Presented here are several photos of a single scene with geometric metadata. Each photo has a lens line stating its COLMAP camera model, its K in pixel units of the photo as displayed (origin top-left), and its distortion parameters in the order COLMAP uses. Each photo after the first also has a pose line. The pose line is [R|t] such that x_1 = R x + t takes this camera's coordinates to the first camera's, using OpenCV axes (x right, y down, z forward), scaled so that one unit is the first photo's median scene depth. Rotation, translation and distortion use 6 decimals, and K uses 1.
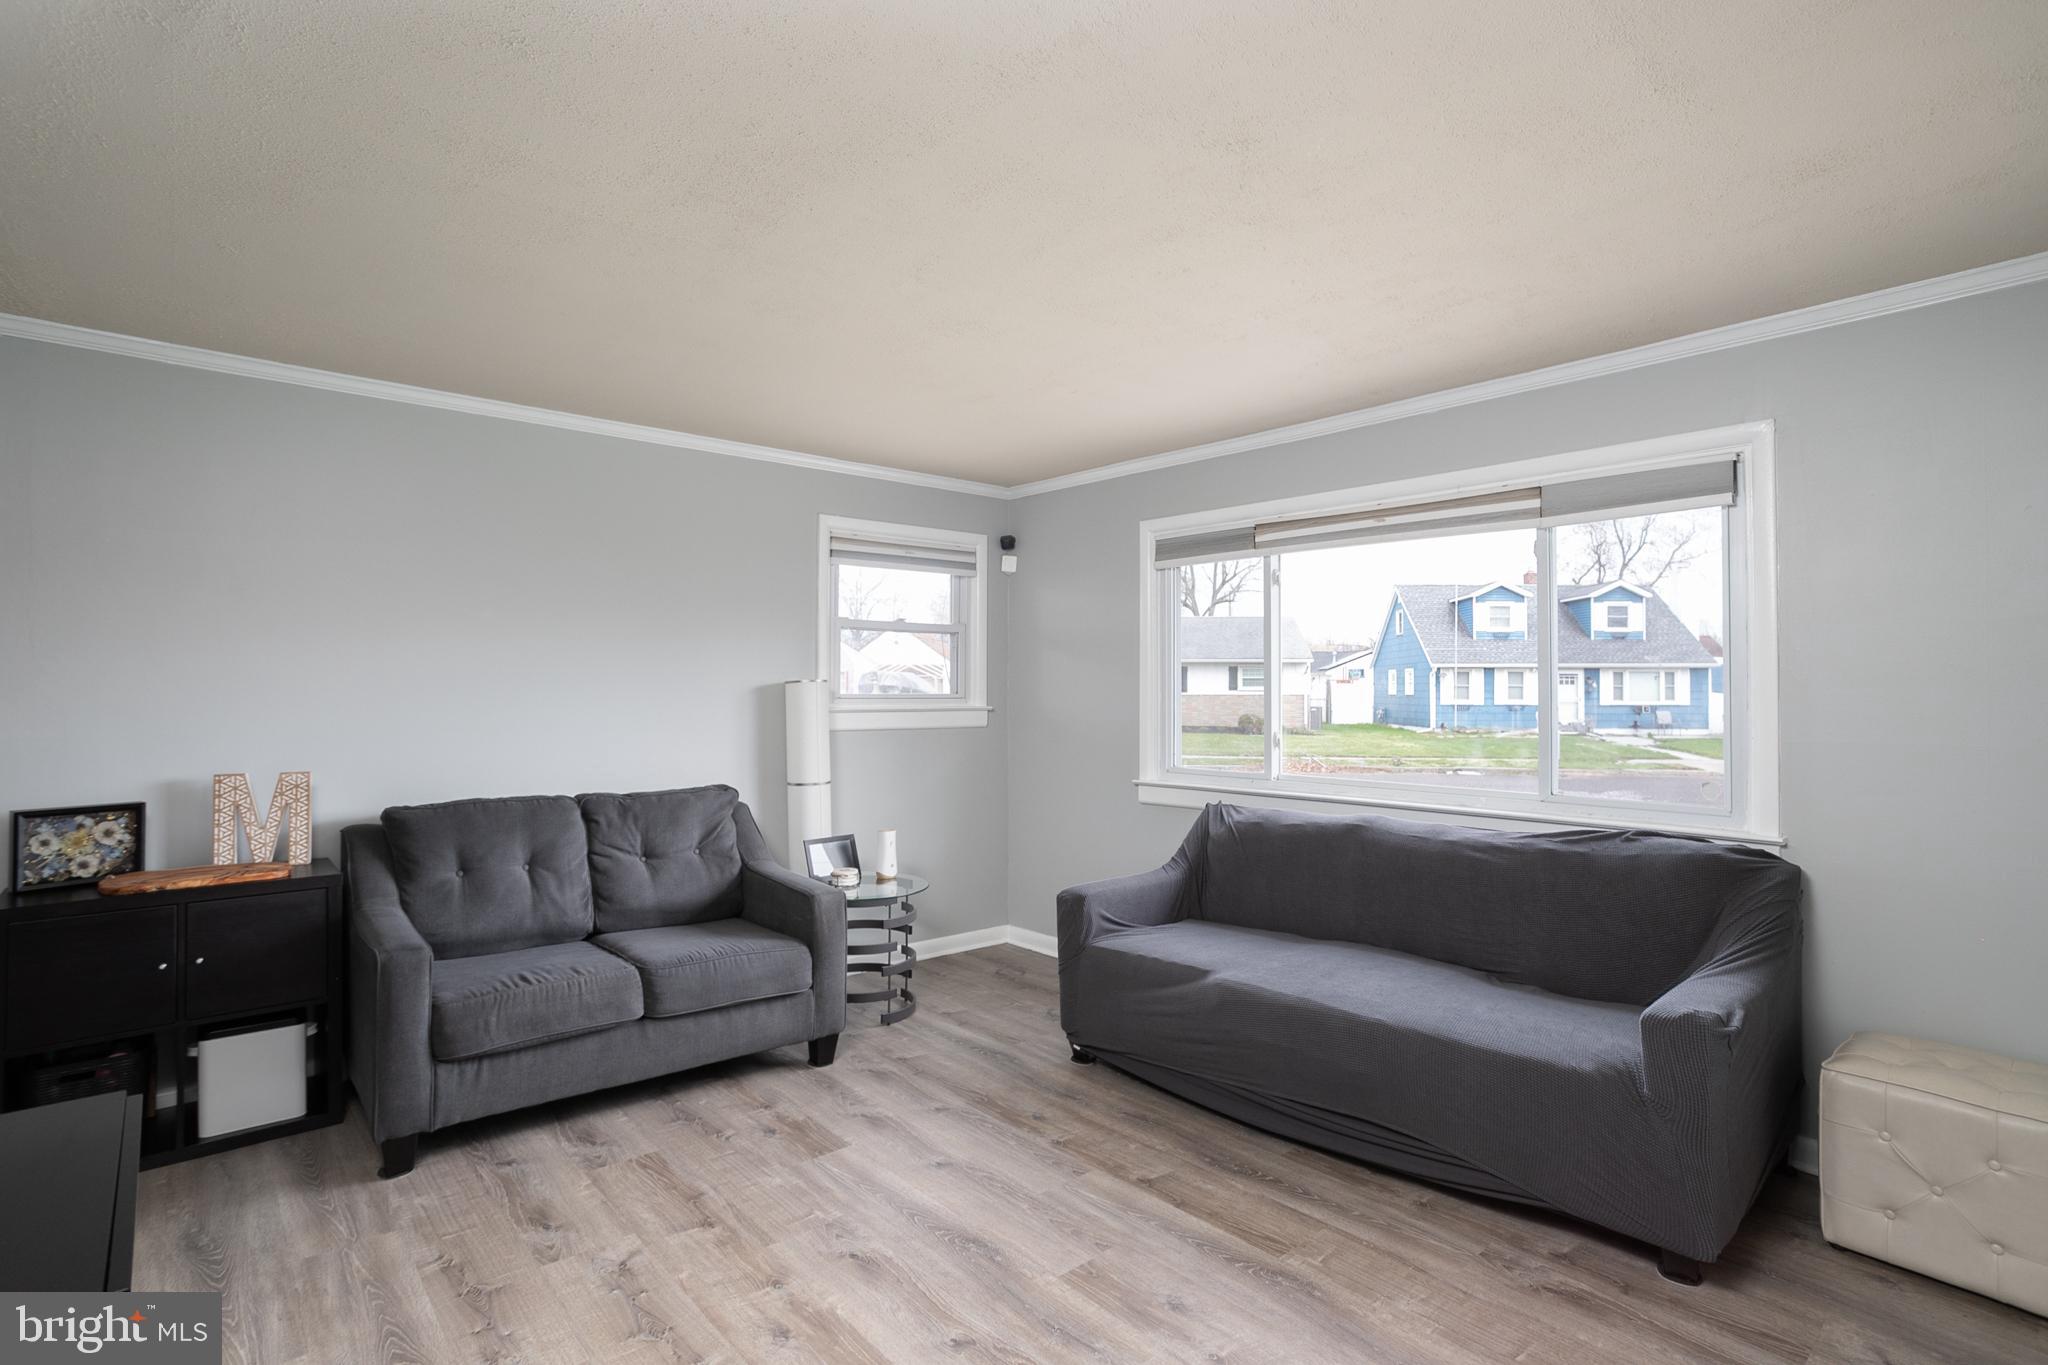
lens RADIAL K [[989.7, 0, 1030.3], [0, 989.7, 671.9], [0, 0, 1]] dist [-0.057208, 0.026299]
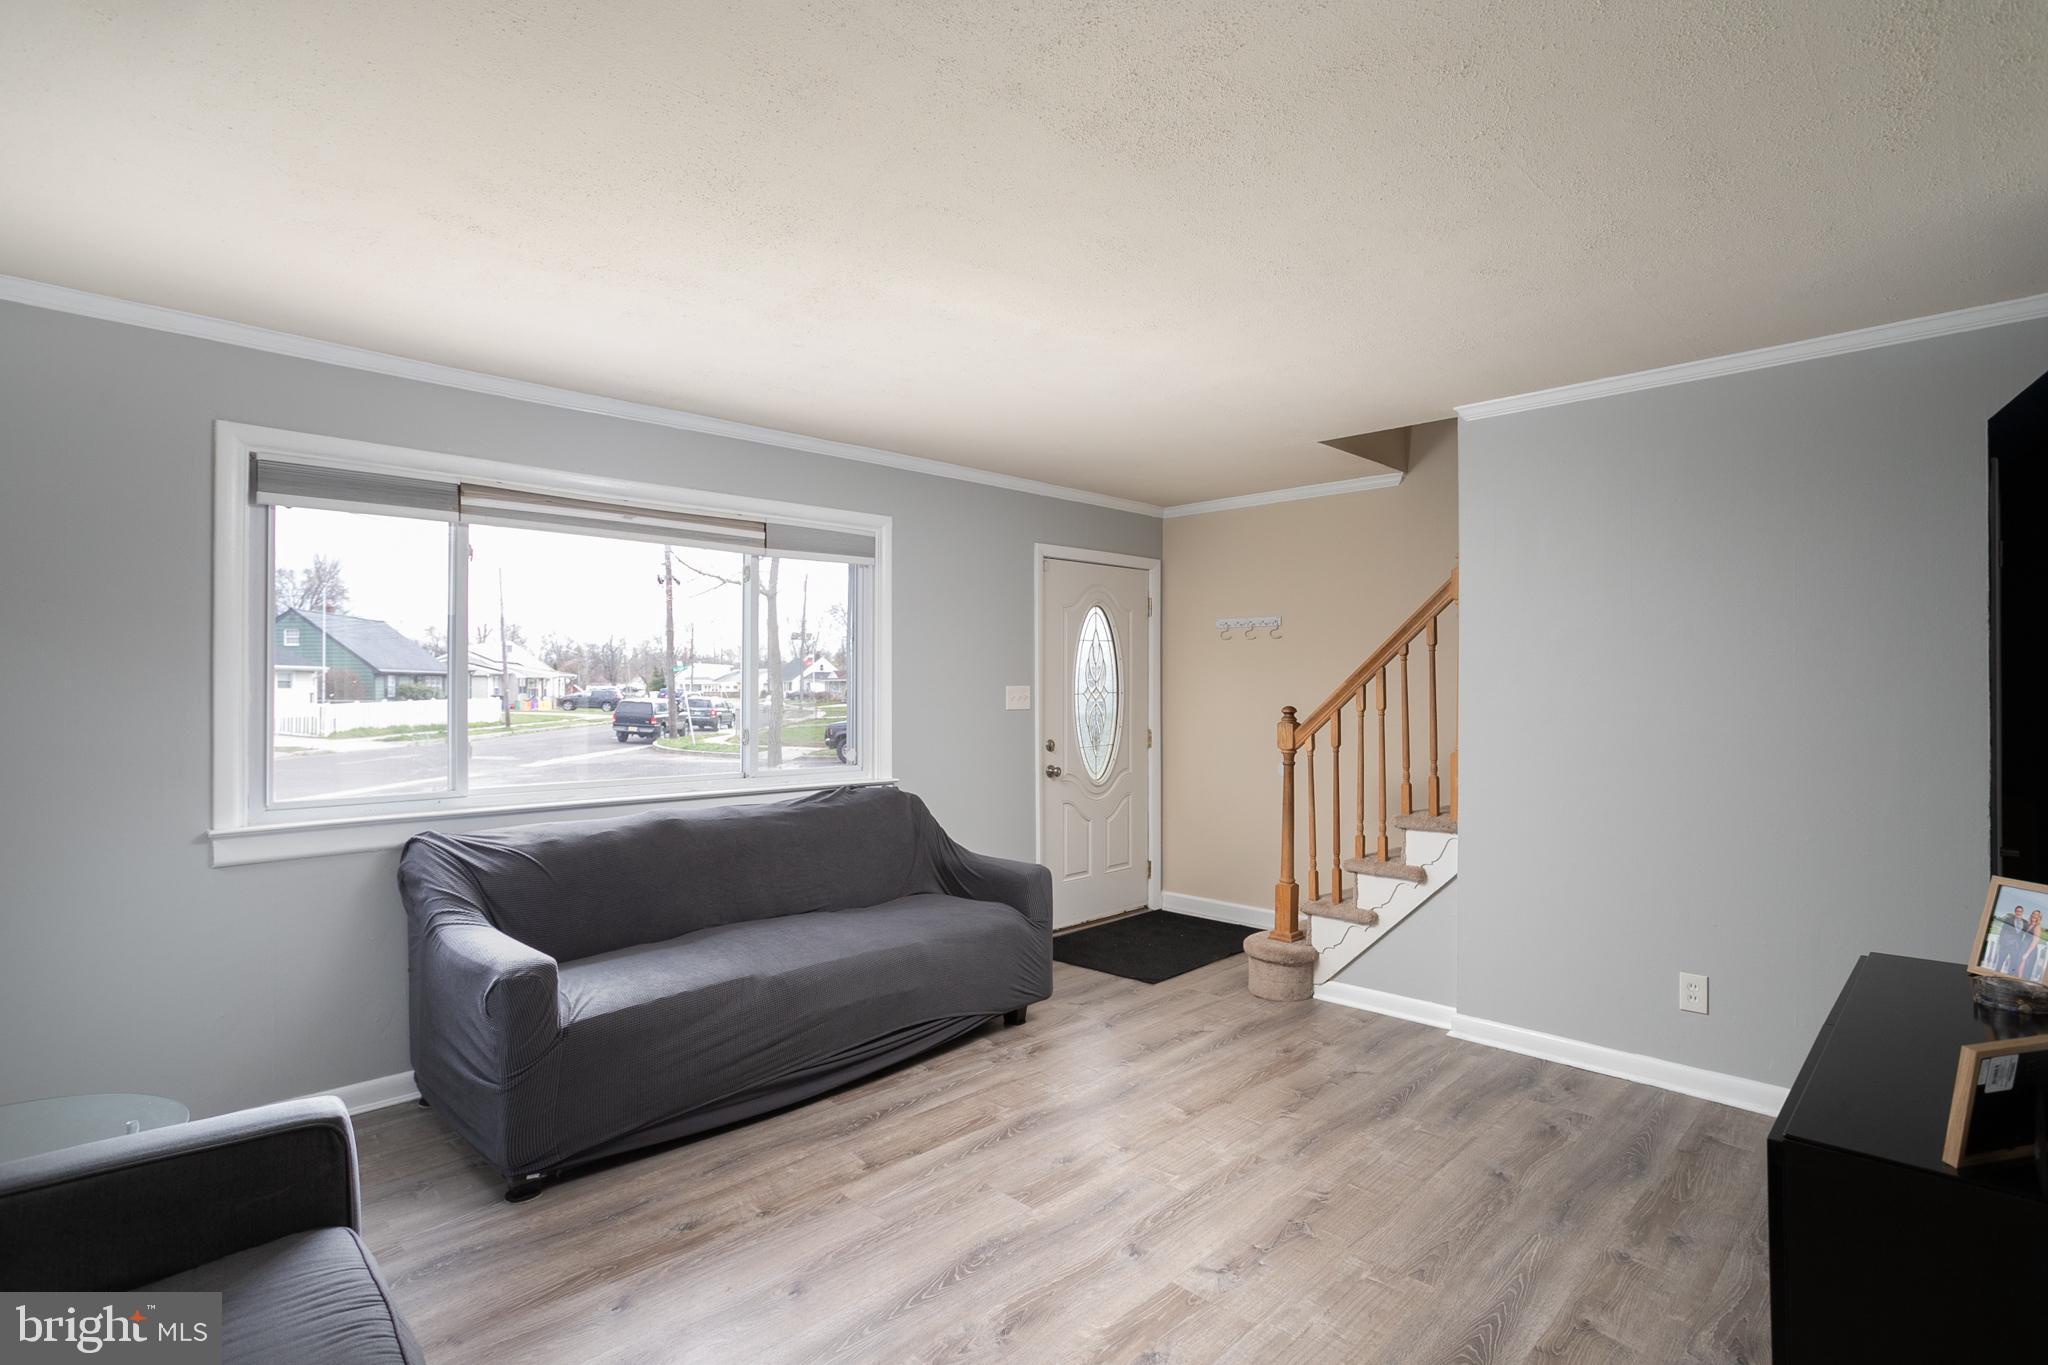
lens RADIAL K [[989.7, 0, 1030.3], [0, 989.7, 671.9], [0, 0, 1]] dist [-0.057208, 0.026299]
pose [[-0.056951, 0.014501, 0.998272, -0.875929], [-0.016924, 0.999737, -0.015488, 0.015430], [-0.998233, -0.017777, -0.056691, 0.853482]]
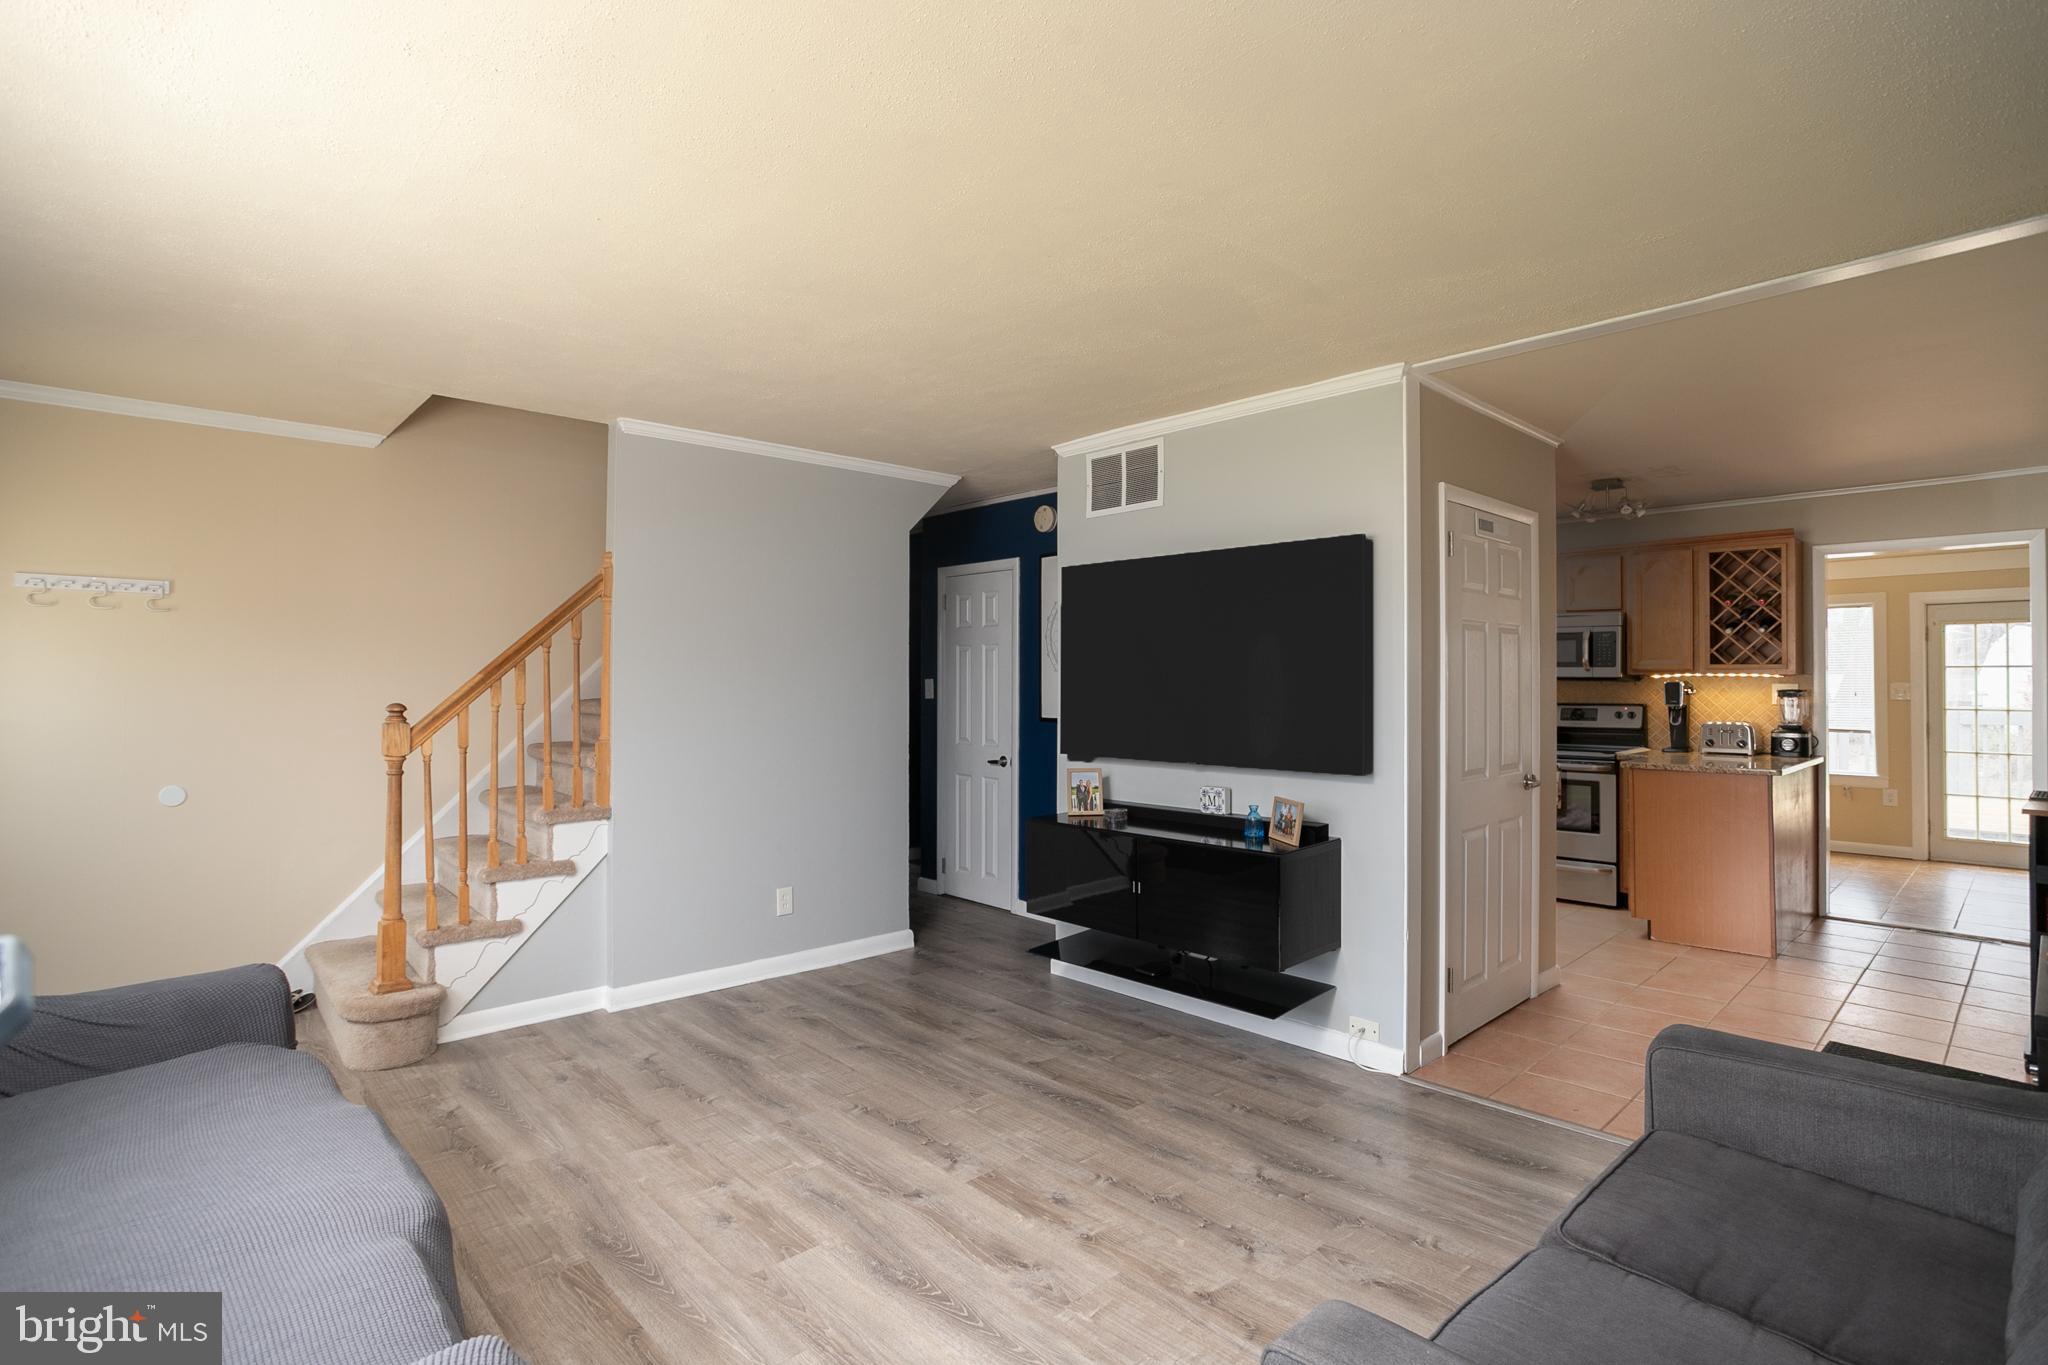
lens RADIAL K [[989.7, 0, 1030.3], [0, 989.7, 671.9], [0, 0, 1]] dist [-0.057208, 0.026299]
pose [[-0.999530, -0.002984, -0.030522, -0.128856], [-0.002132, 0.999608, -0.027901, 0.031106], [0.030593, -0.027822, -0.999145, 1.631651]]
